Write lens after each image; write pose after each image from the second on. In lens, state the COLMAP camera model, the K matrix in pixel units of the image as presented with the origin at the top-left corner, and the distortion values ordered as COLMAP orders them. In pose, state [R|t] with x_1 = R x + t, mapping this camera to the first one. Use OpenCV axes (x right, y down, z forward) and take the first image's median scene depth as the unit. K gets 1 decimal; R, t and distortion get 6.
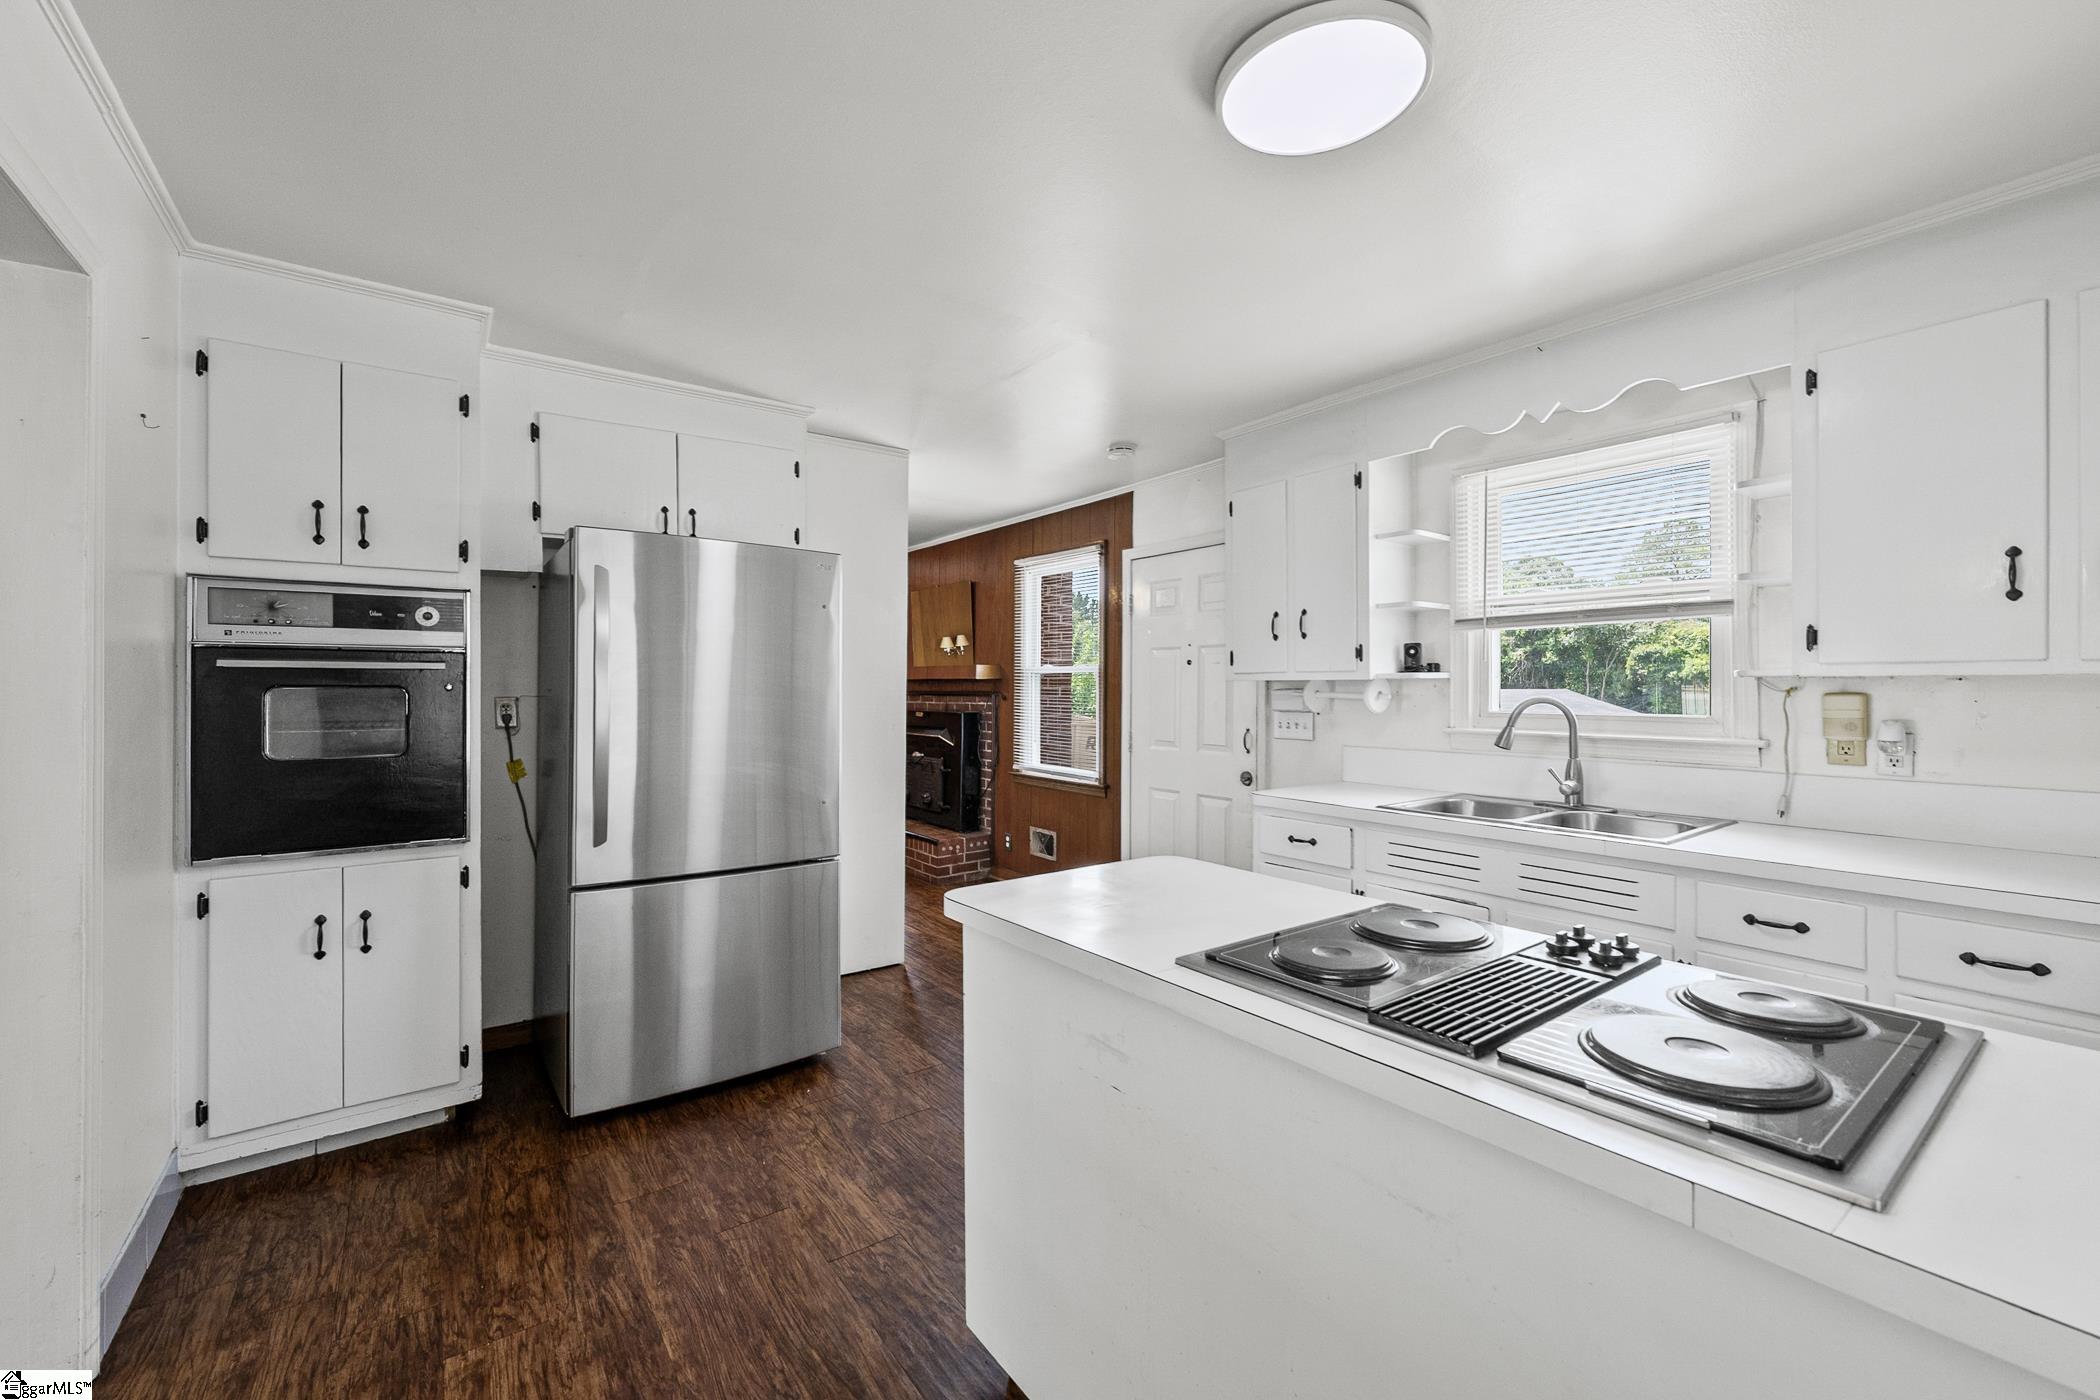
lens RADIAL K [[840.1, 0, 1062.2], [0, 840.1, 694.4], [0, 0, 1]] dist [0.001232, 0.000016]
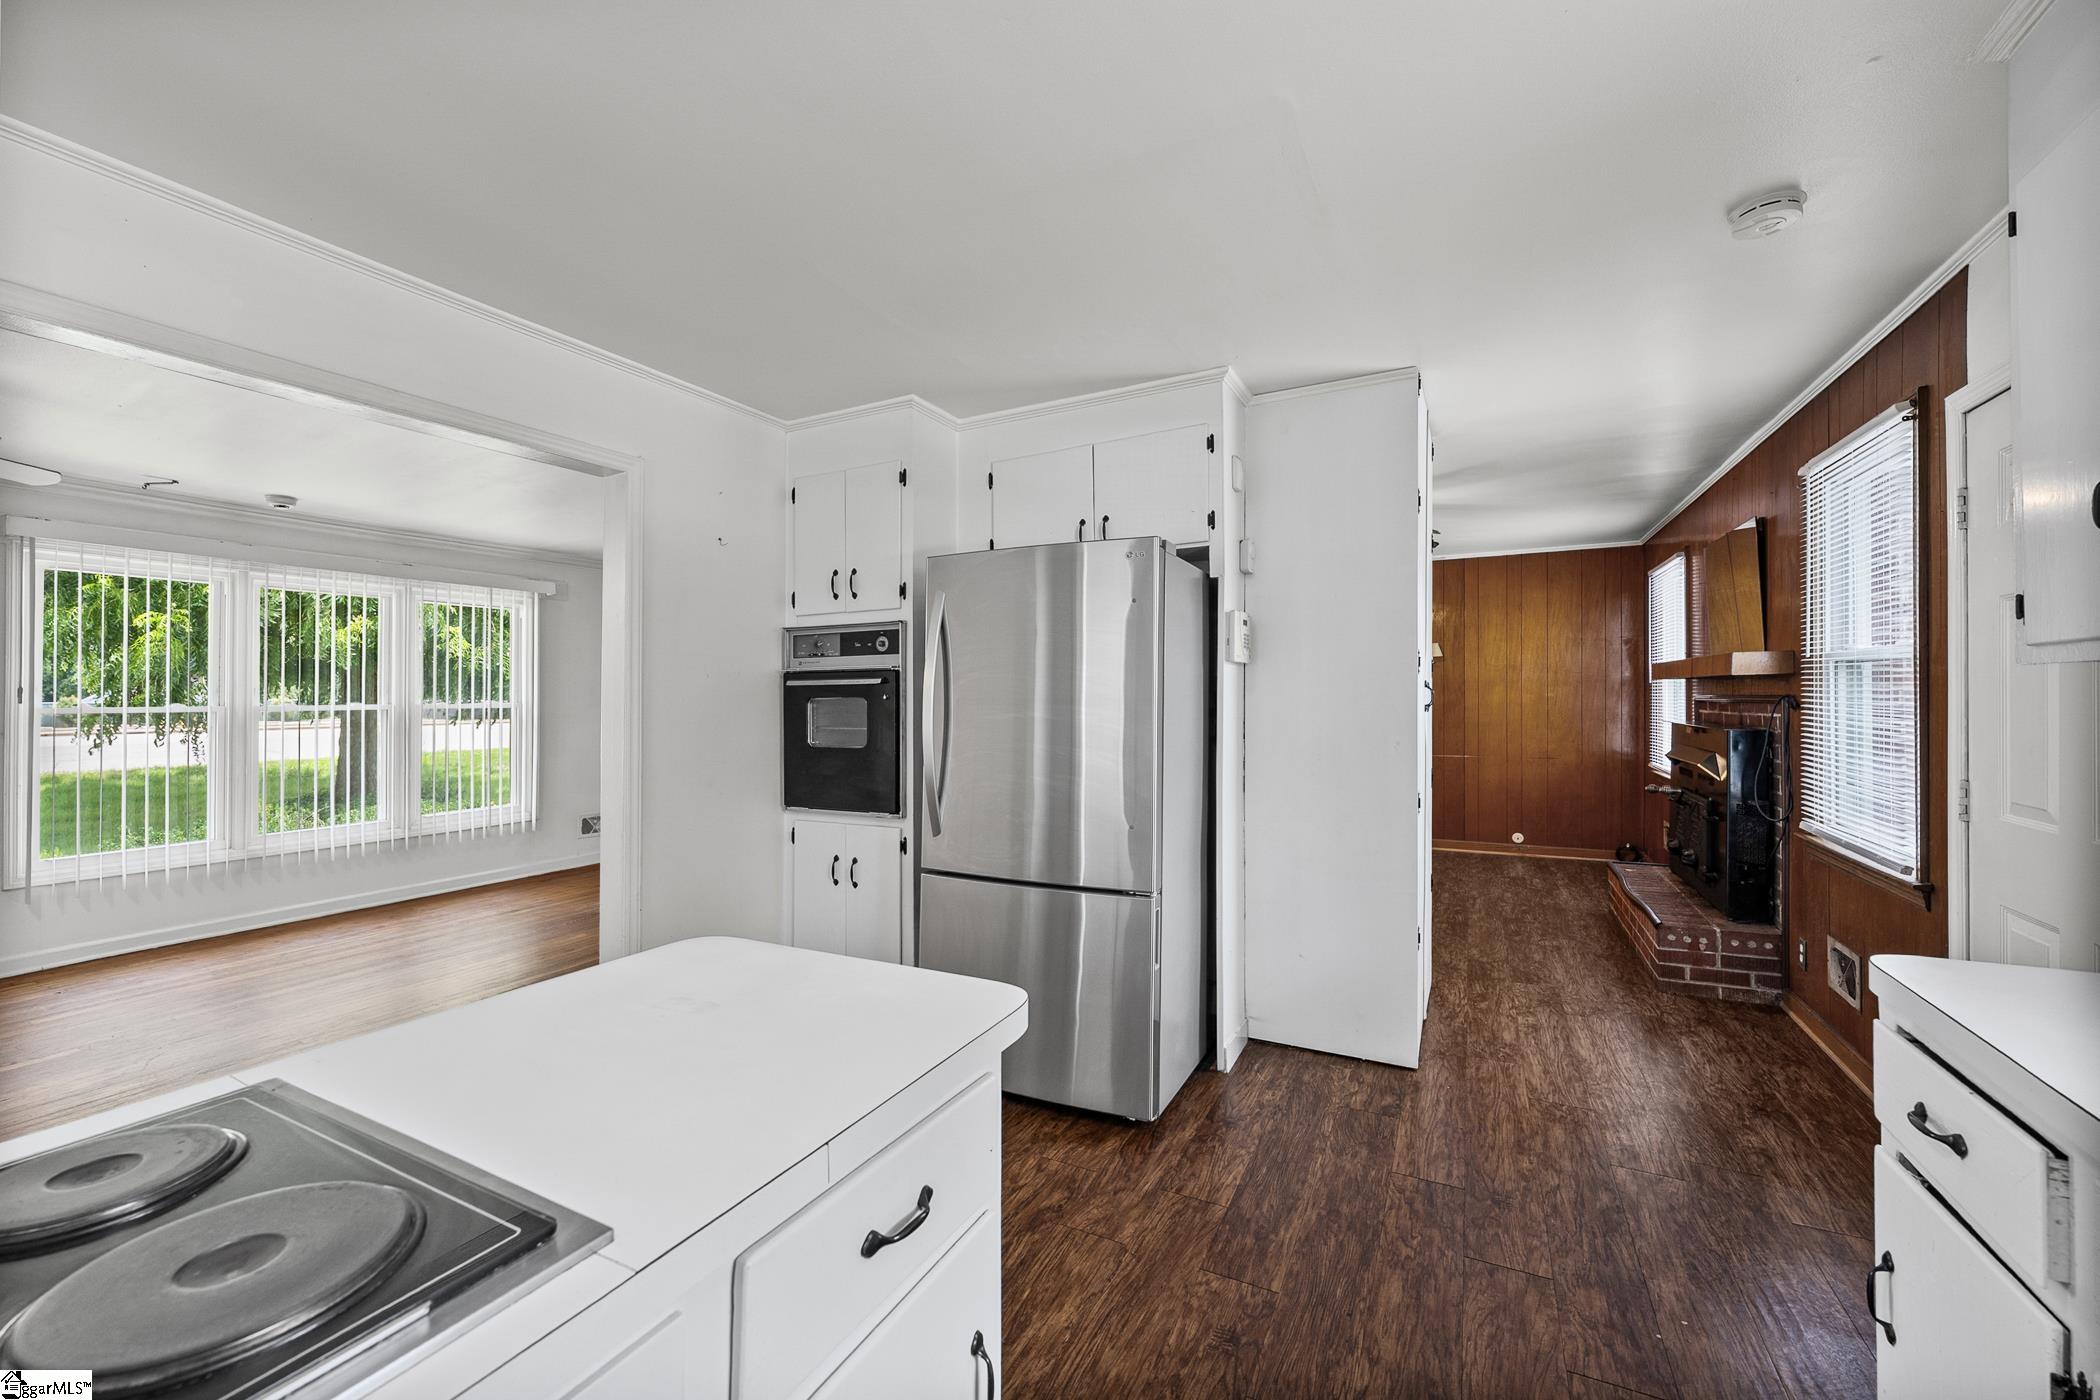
lens RADIAL K [[840.1, 0, 1053.8], [0, 840.1, 693.6], [0, 0, 1]] dist [0.001232, 0.000016]
pose [[0.436695, -0.010658, -0.899547, 0.419049], [0.003582, 0.999942, -0.010108, -0.000177], [0.899603, 0.001192, 0.436708, 0.502826]]
